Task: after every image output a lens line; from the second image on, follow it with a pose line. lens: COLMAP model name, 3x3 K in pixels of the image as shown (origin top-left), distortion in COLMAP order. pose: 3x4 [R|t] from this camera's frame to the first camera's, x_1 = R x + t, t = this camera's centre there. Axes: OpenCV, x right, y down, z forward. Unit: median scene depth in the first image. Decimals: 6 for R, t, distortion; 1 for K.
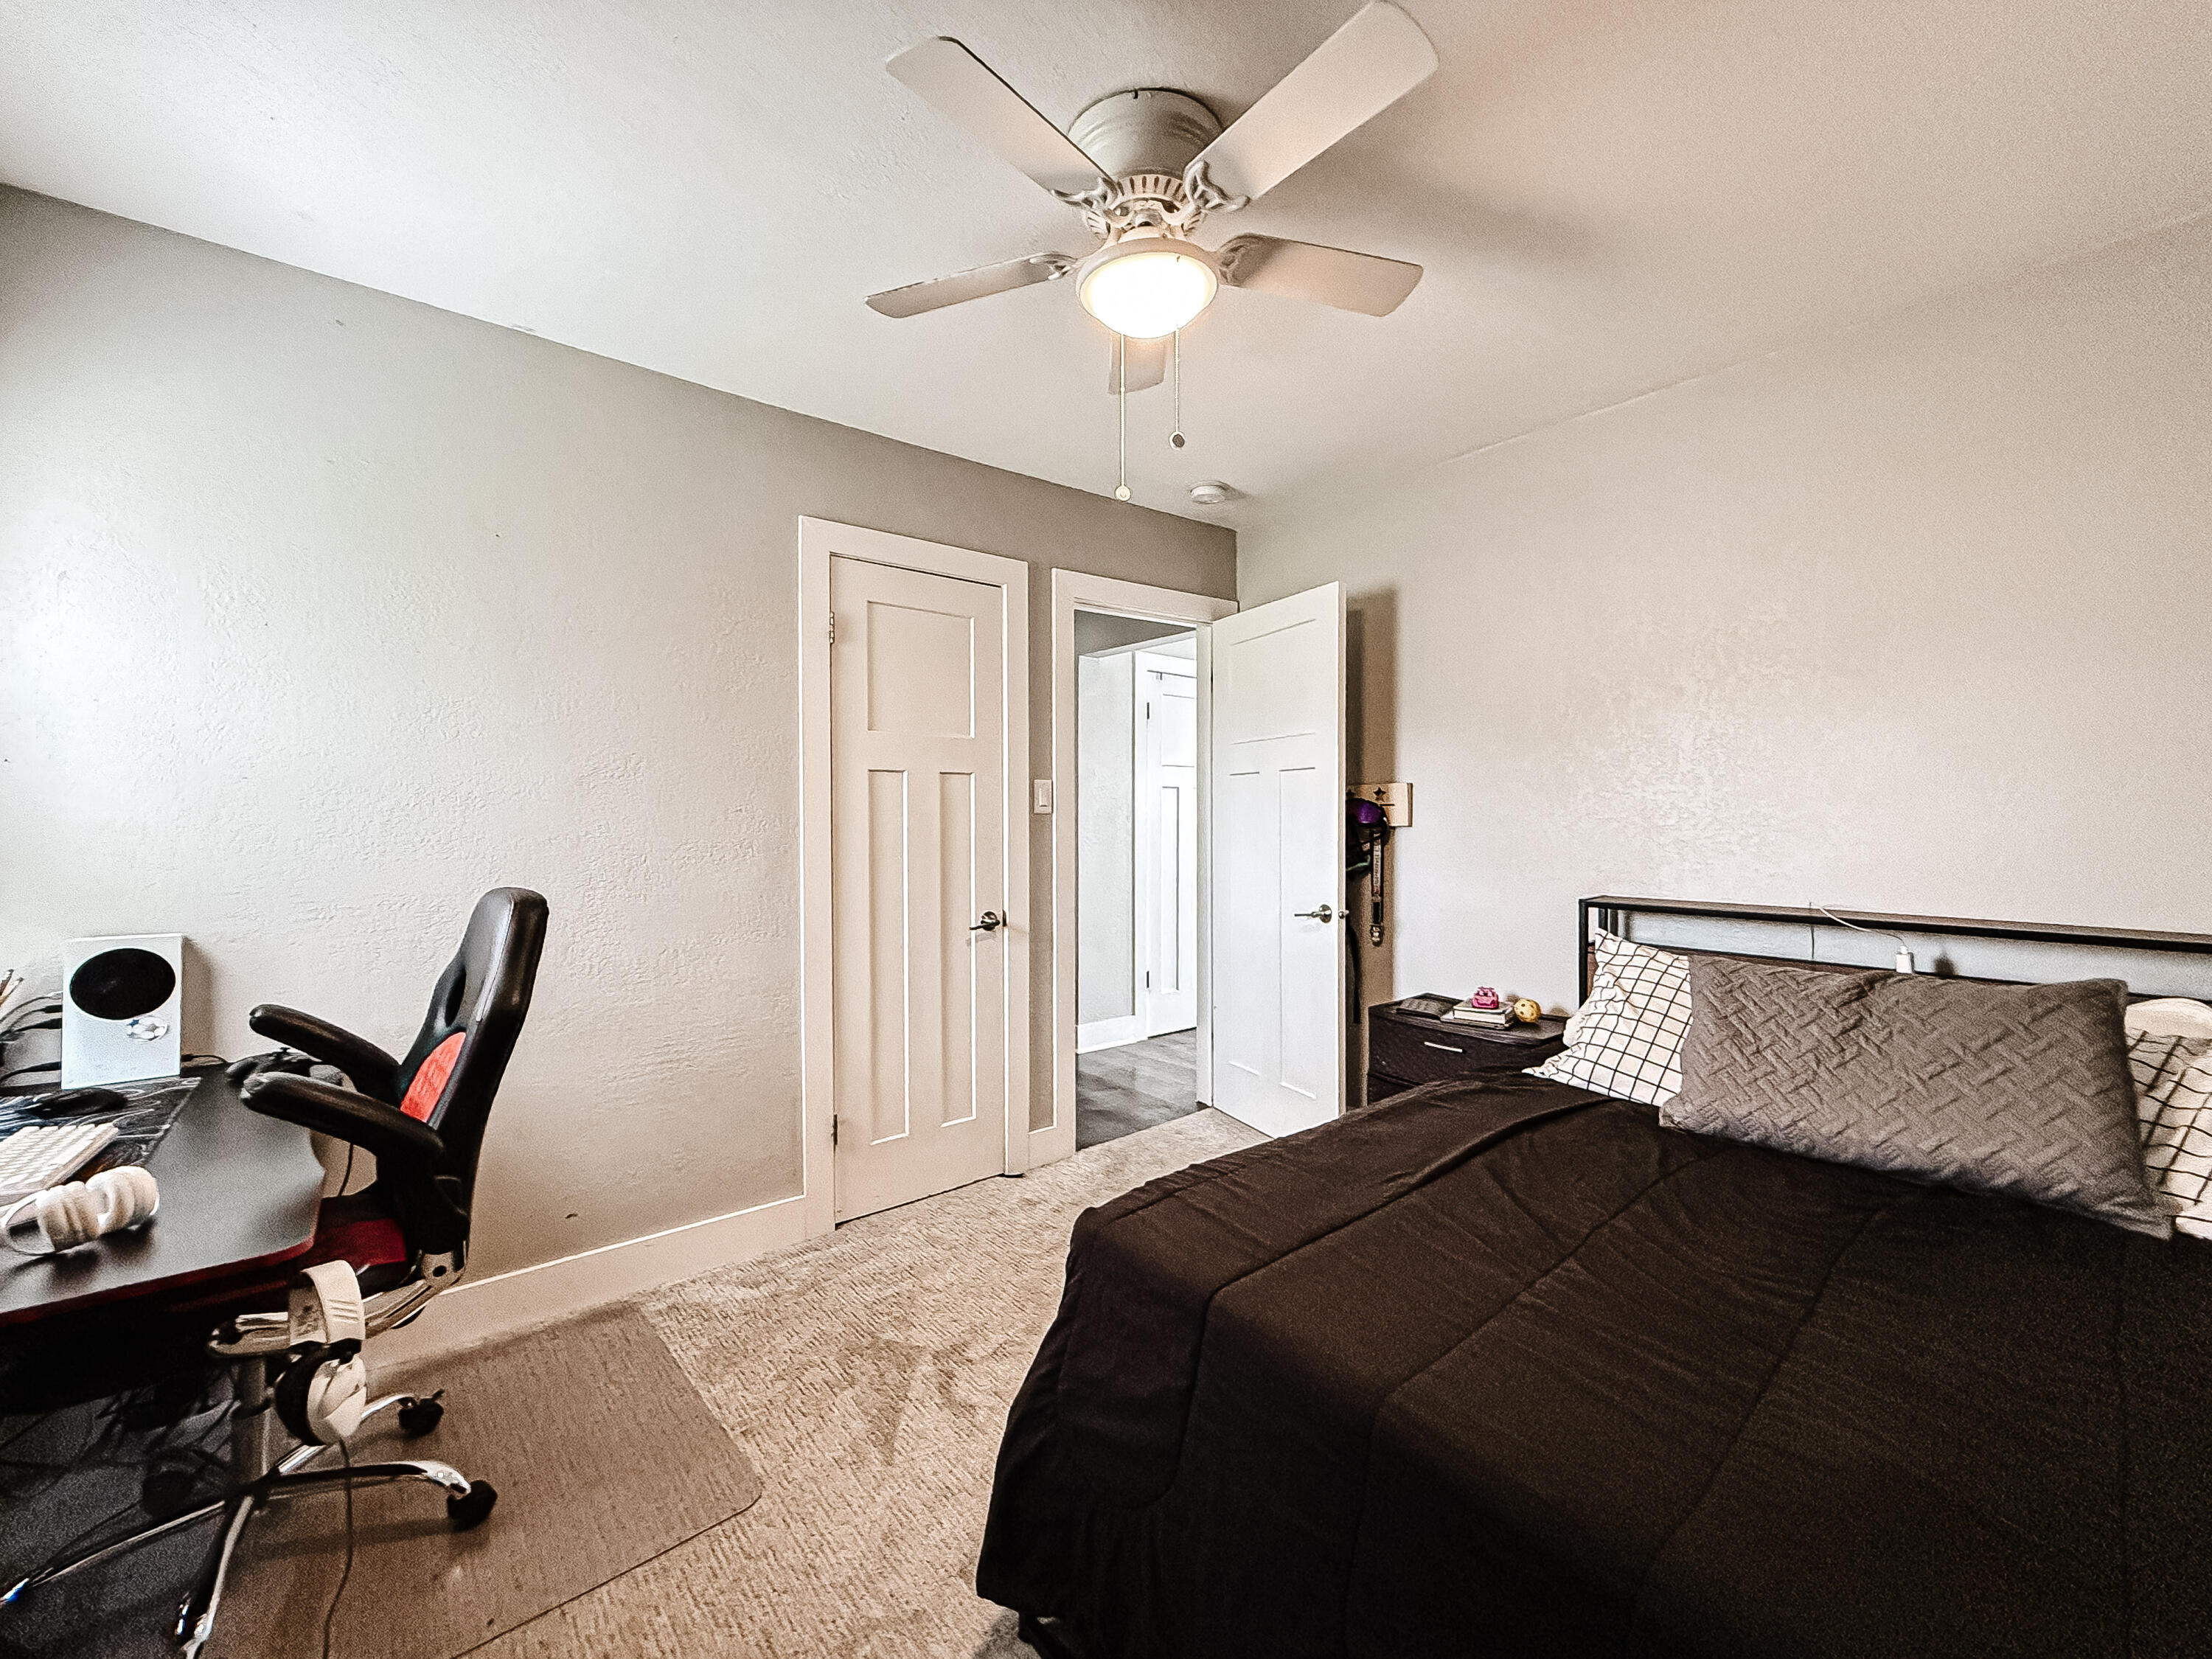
lens RADIAL K [[878.1, 0, 1099.4], [0, 878.1, 824.7], [0, 0, 1]] dist [-0.001878, 0.000094]
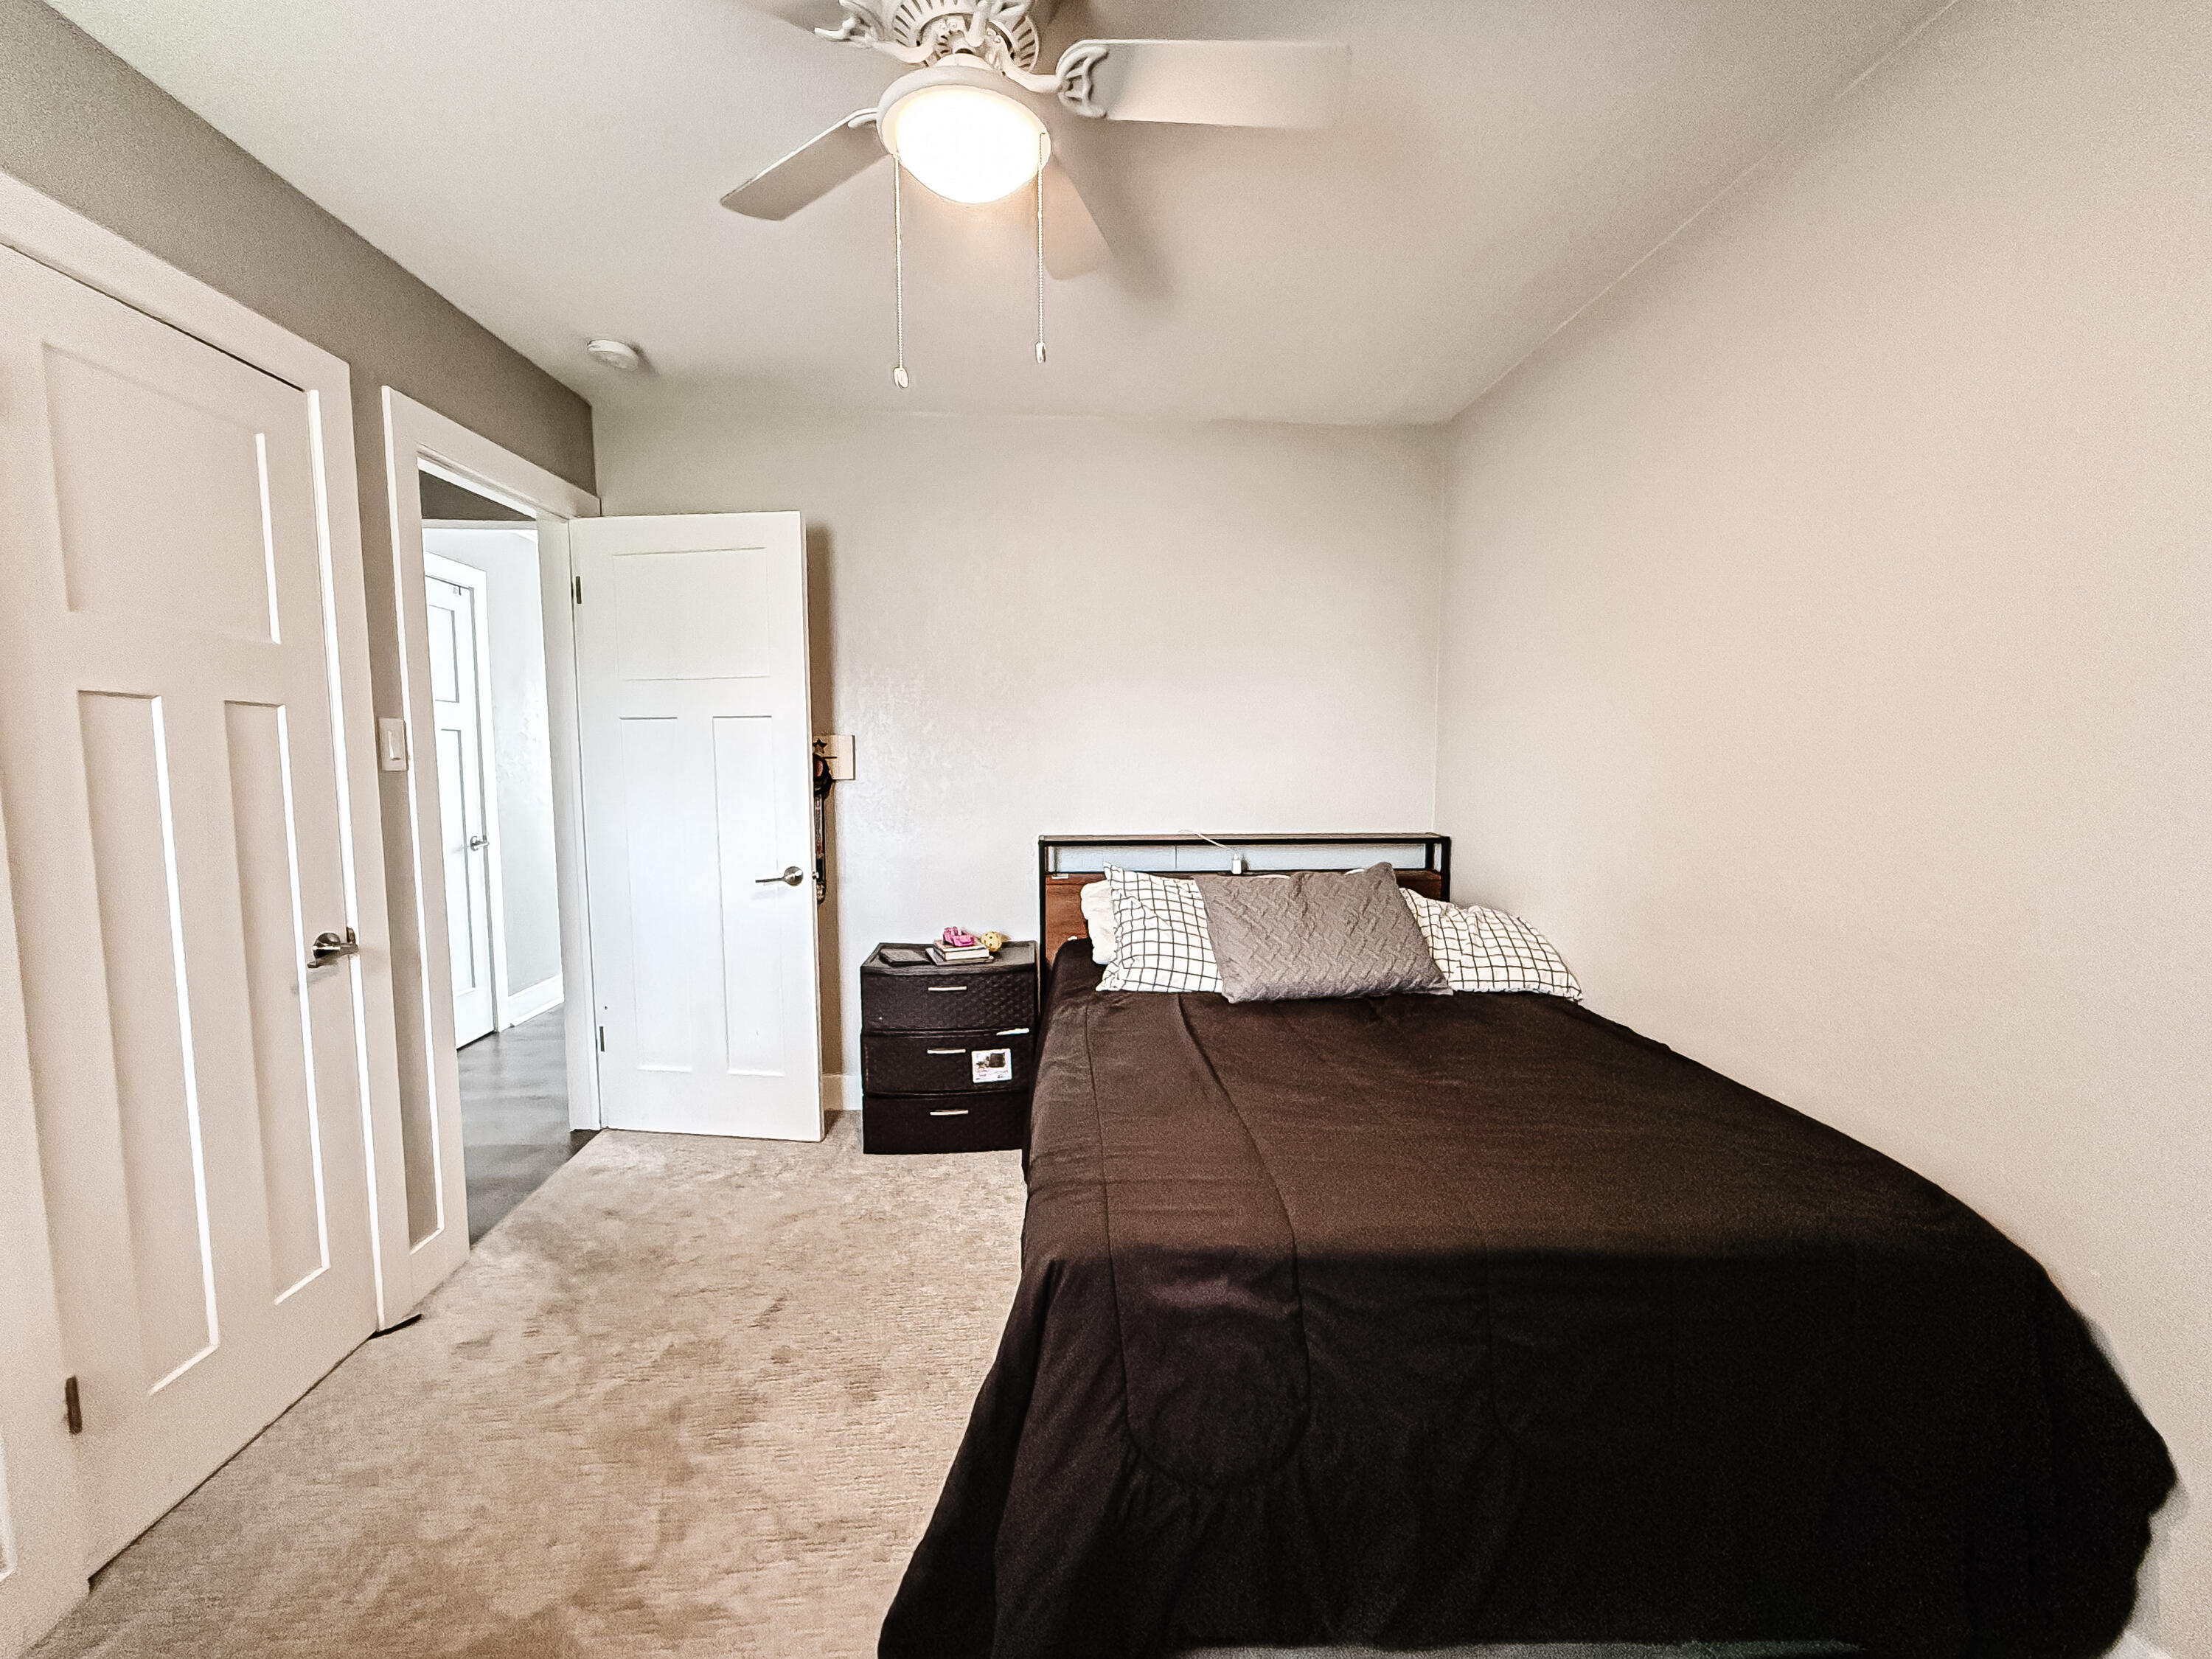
lens RADIAL K [[878.1, 0, 1097.8], [0, 878.1, 825.9], [0, 0, 1]] dist [-0.001878, 0.000094]
pose [[0.586408, -0.062717, 0.807584, -0.296197], [0.009629, 0.997467, 0.070472, -0.013438], [-0.809959, -0.033549, 0.585527, 0.206073]]
